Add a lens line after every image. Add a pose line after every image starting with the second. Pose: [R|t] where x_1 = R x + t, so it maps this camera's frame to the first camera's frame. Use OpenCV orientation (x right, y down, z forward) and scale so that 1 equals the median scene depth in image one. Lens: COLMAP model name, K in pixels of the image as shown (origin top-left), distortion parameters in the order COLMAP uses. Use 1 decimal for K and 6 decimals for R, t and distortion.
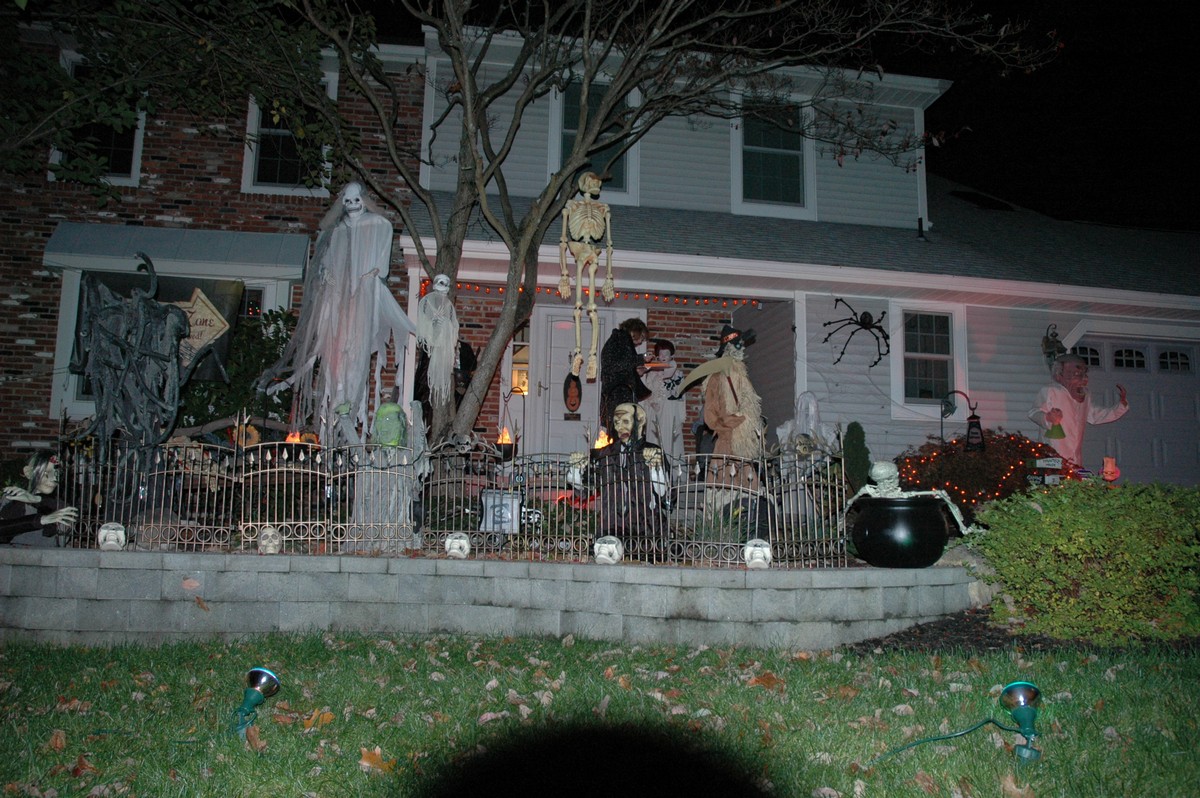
lens RADIAL K [[939.0, 0, 599.2], [0, 939.0, 415.4], [0, 0, 1]] dist [-0.170196, 0.165747]
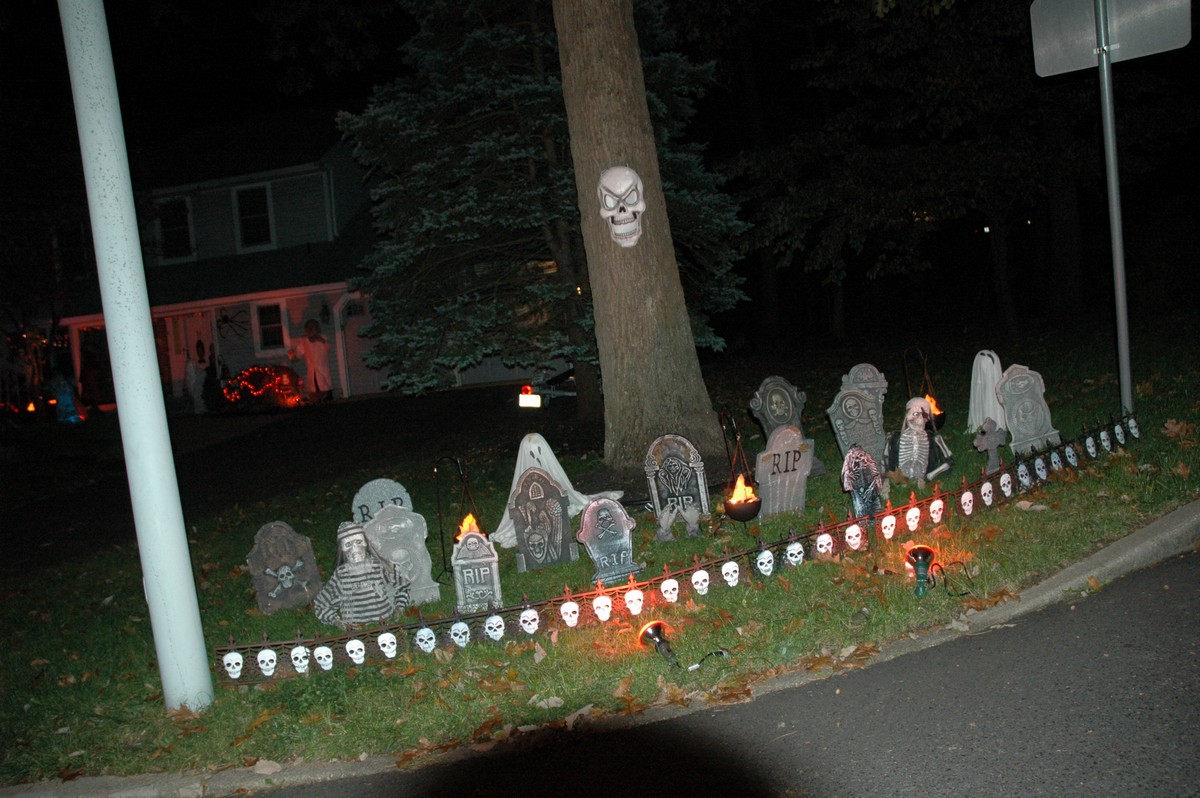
lens RADIAL K [[939.0, 0, 599.2], [0, 939.0, 415.4], [0, 0, 1]] dist [-0.170196, 0.165747]
pose [[0.936171, -0.087599, -0.340456, 1.886329], [0.150525, 0.975072, 0.163022, -0.100587], [0.317689, -0.203864, 0.926020, -0.825182]]
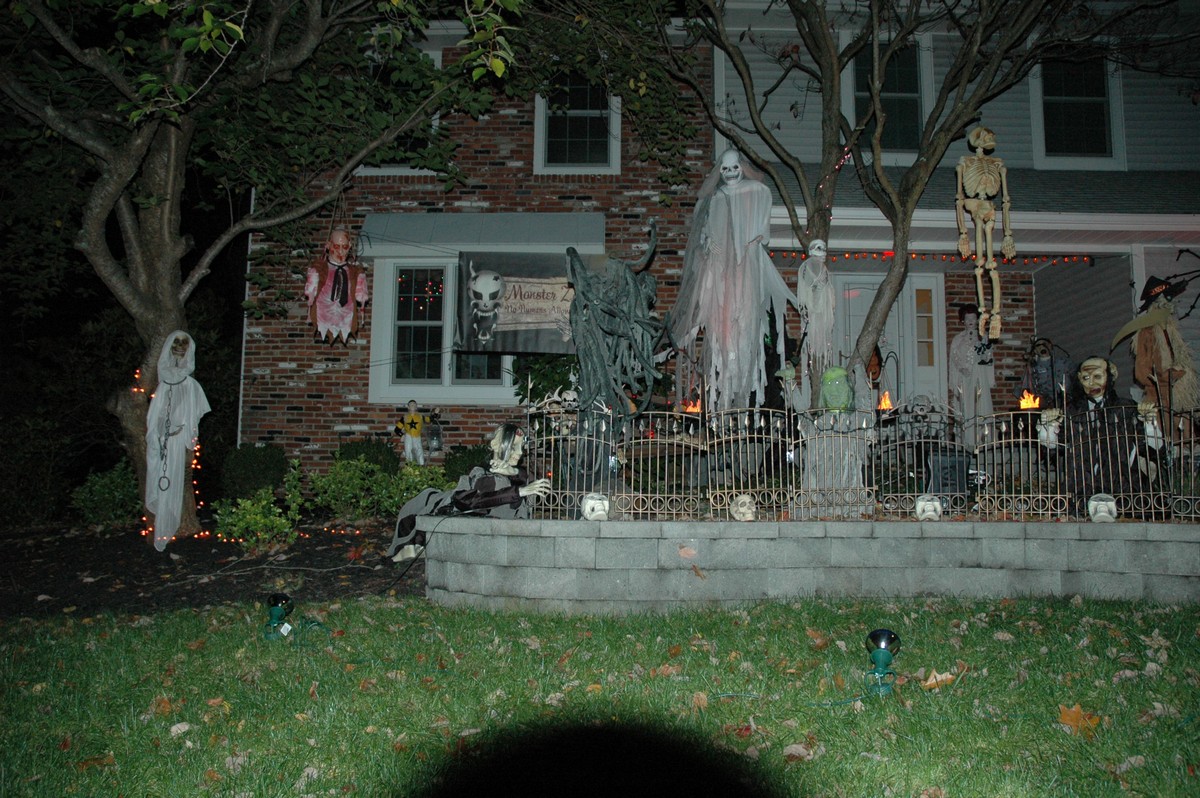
lens RADIAL K [[939.0, 0, 599.2], [0, 939.0, 415.4], [0, 0, 1]] dist [-0.170196, 0.165747]
pose [[0.983244, -0.027184, -0.180257, -0.170379], [0.031082, 0.999339, 0.018835, 0.006851], [0.179626, -0.024123, 0.983439, -0.007944]]
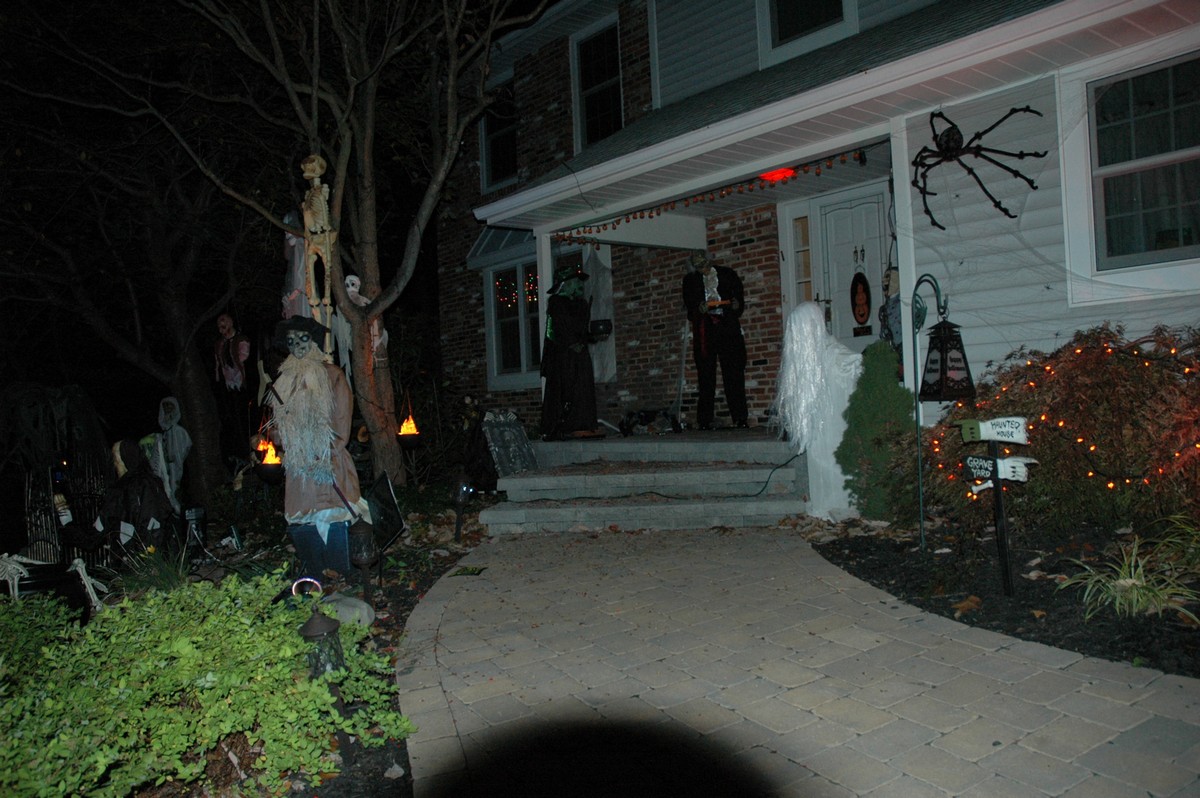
lens RADIAL K [[939.0, 0, 599.2], [0, 939.0, 415.4], [0, 0, 1]] dist [-0.170196, 0.165747]
pose [[0.493584, -0.035294, -0.868982, 0.651940], [0.160907, 0.985632, 0.051364, -0.005133], [0.854684, -0.165178, 0.492171, 0.534206]]
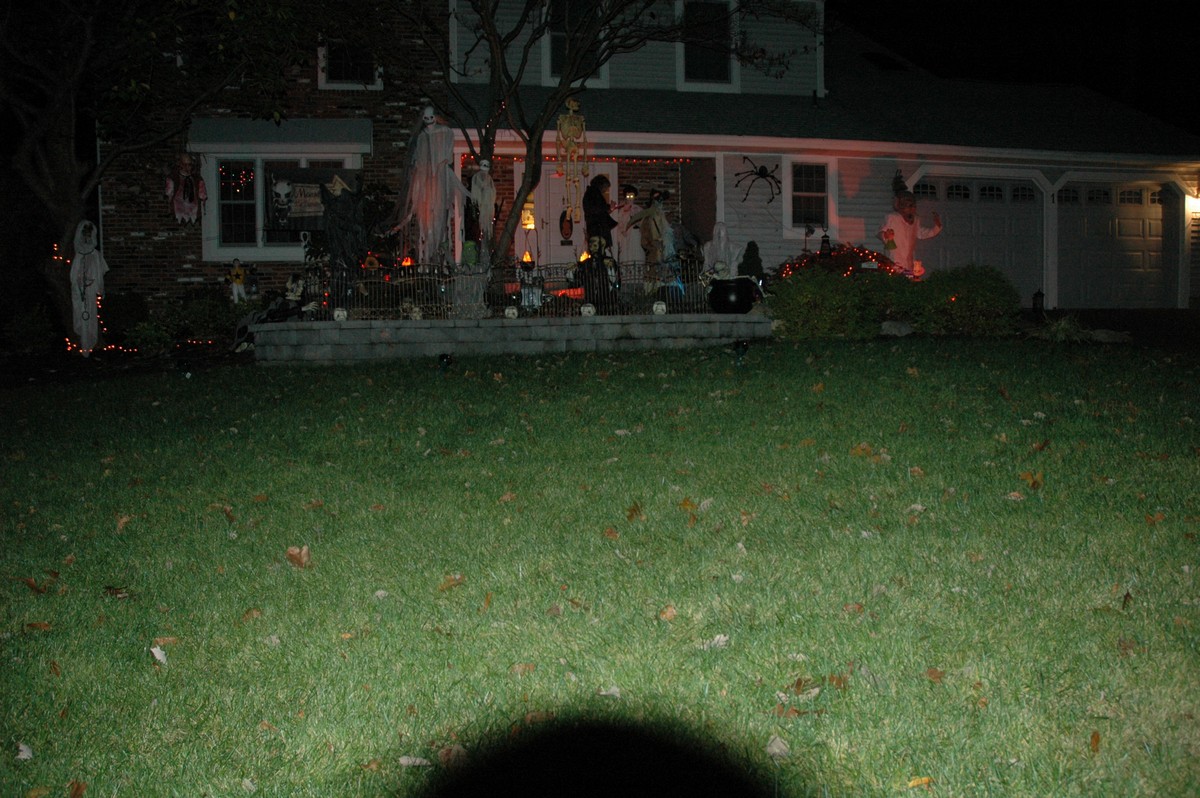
lens RADIAL K [[939.0, 0, 599.2], [0, 939.0, 415.4], [0, 0, 1]] dist [-0.170196, 0.165747]
pose [[0.999399, -0.034632, 0.001177, 0.012104], [0.033806, 0.981891, 0.186403, -0.004705], [-0.007611, -0.186252, 0.982473, -0.523445]]
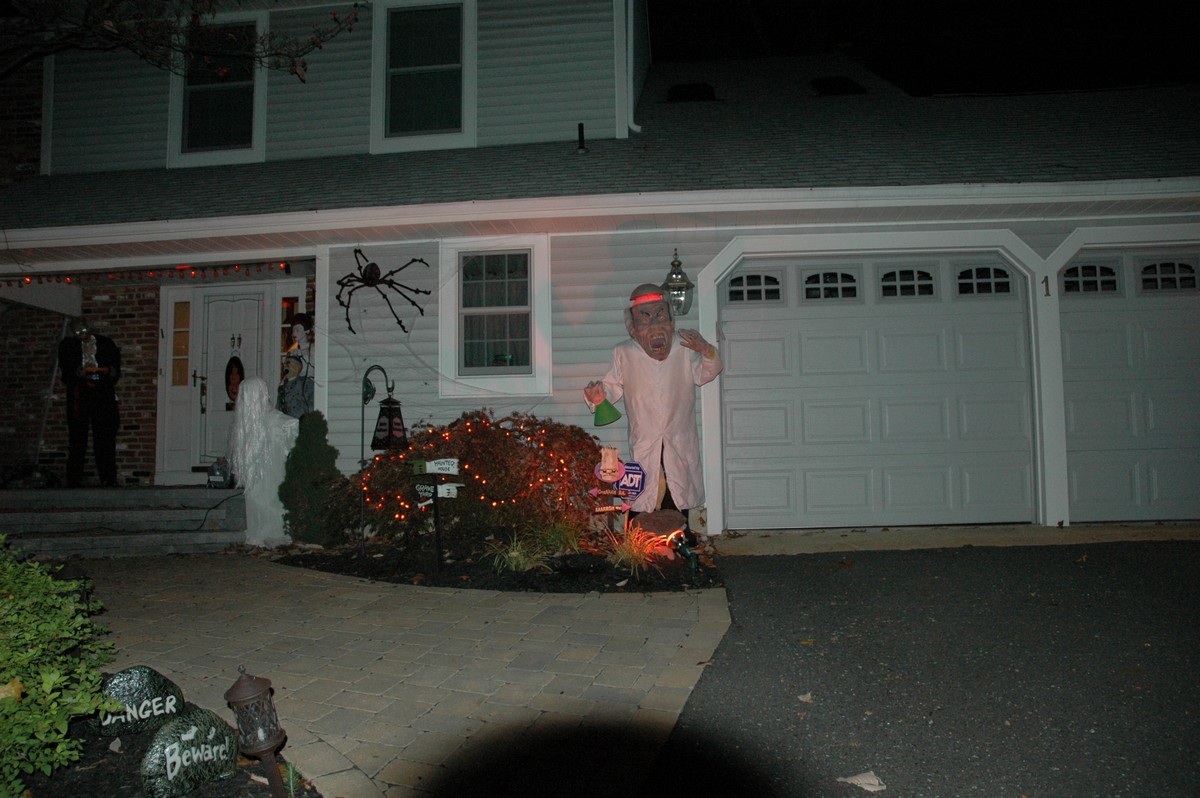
lens RADIAL K [[936.0, 0, 597.4], [0, 936.0, 416.3], [0, 0, 1]] dist [-0.168287, 0.163425]
pose [[0.963271, -0.049840, -0.263867, 0.670392], [0.063723, 0.996983, 0.044312, -0.007287], [0.260862, -0.059499, 0.963541, 0.303684]]
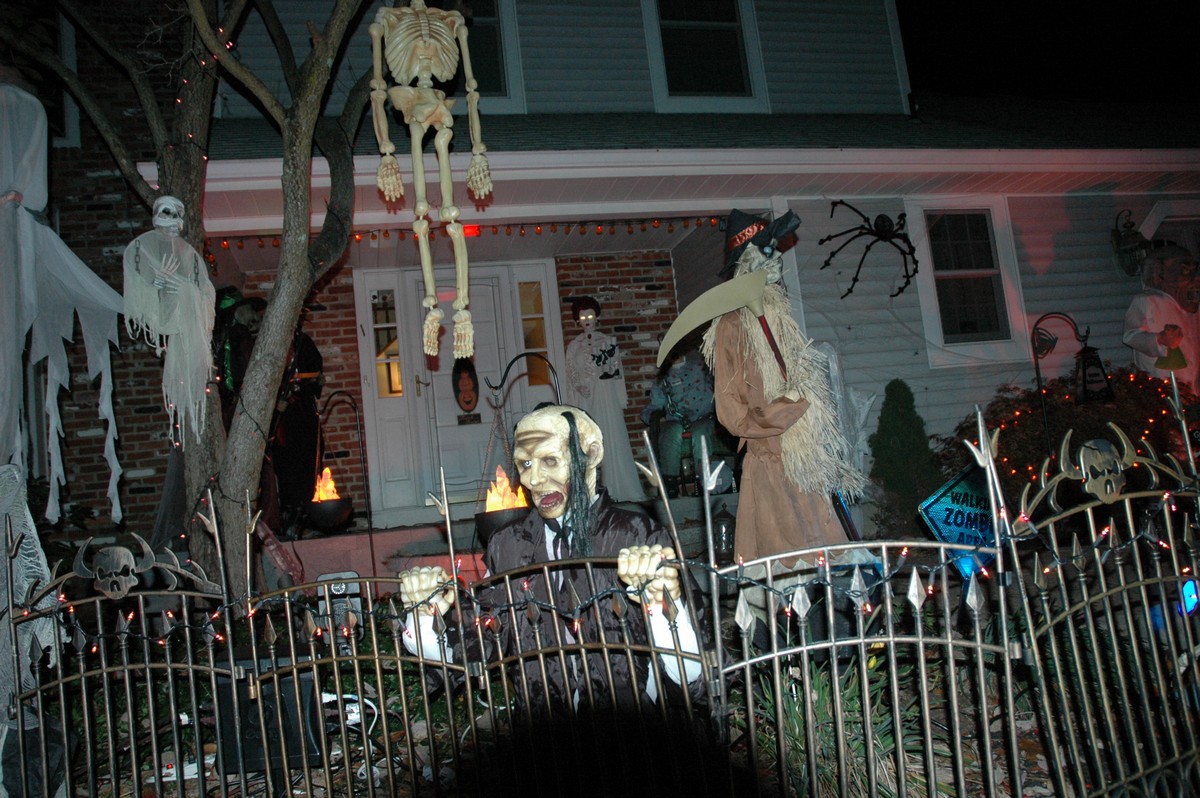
lens RADIAL K [[936.0, 0, 597.4], [0, 936.0, 416.3], [0, 0, 1]] dist [-0.168287, 0.163425]
pose [[0.988827, -0.122994, 0.084221, 0.010160], [0.121145, 0.992275, 0.026737, -0.009657], [-0.086859, -0.016235, 0.996088, 0.355371]]
